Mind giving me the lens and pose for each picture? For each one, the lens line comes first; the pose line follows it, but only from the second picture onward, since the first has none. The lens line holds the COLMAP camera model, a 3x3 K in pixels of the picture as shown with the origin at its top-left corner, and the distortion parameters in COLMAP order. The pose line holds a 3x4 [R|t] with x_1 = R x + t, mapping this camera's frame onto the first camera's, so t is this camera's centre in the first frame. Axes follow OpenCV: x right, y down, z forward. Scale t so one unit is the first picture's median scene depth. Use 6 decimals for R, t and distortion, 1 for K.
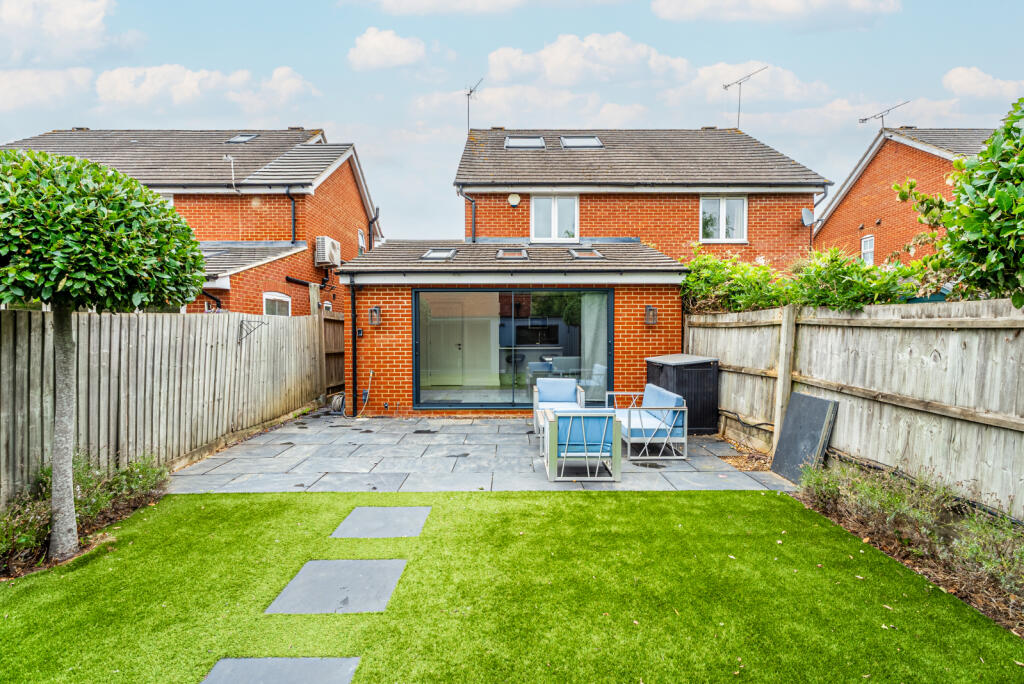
lens RADIAL K [[457.2, 0, 510.7], [0, 457.2, 340.5], [0, 0, 1]] dist [0.002332, -0.000361]
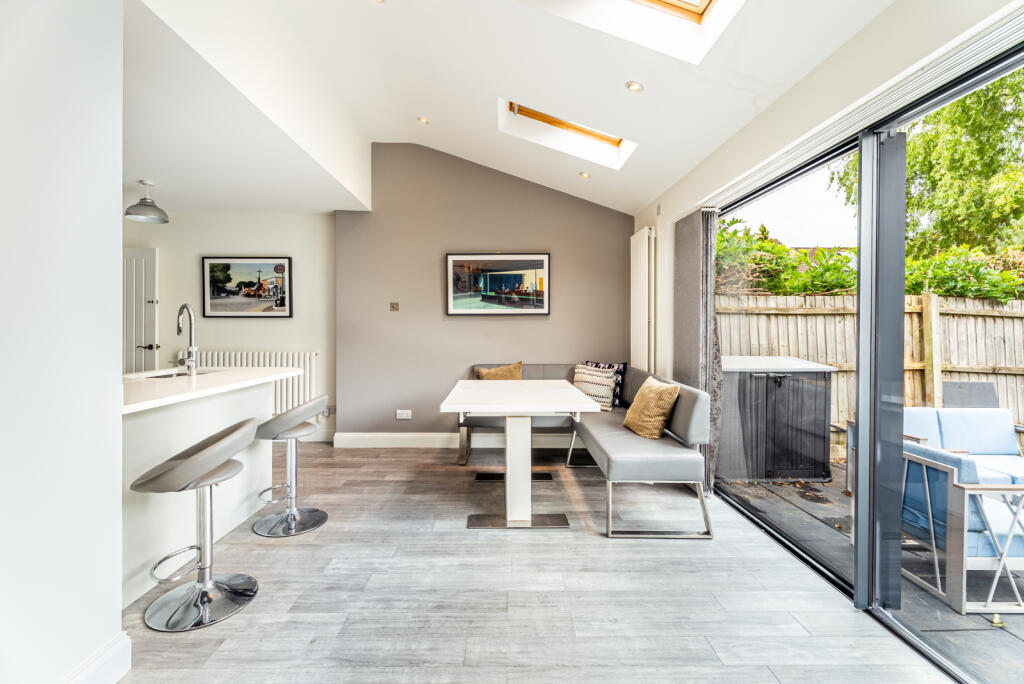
lens RADIAL K [[457.2, 0, 500.2], [0, 457.2, 327.8], [0, 0, 1]] dist [0.002332, -0.000361]
pose [[-0.002899, -0.001020, 0.999995, -0.424295], [0.015190, 0.999884, 0.001064, -0.021888], [-0.999880, 0.015193, -0.002883, 2.249401]]
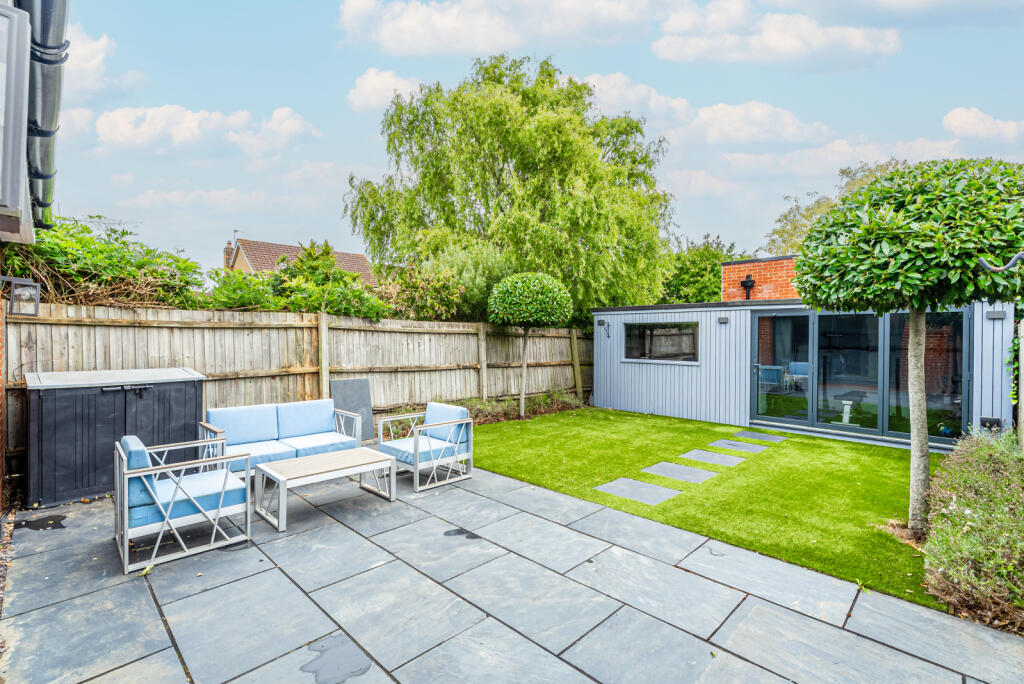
lens RADIAL K [[457.2, 0, 504.5], [0, 457.2, 342.0], [0, 0, 1]] dist [0.002332, -0.000361]
pose [[-0.701217, -0.006750, 0.712916, -0.735817], [0.015125, 0.999589, 0.024340, -0.022878], [-0.712788, 0.027851, -0.700827, 1.785367]]
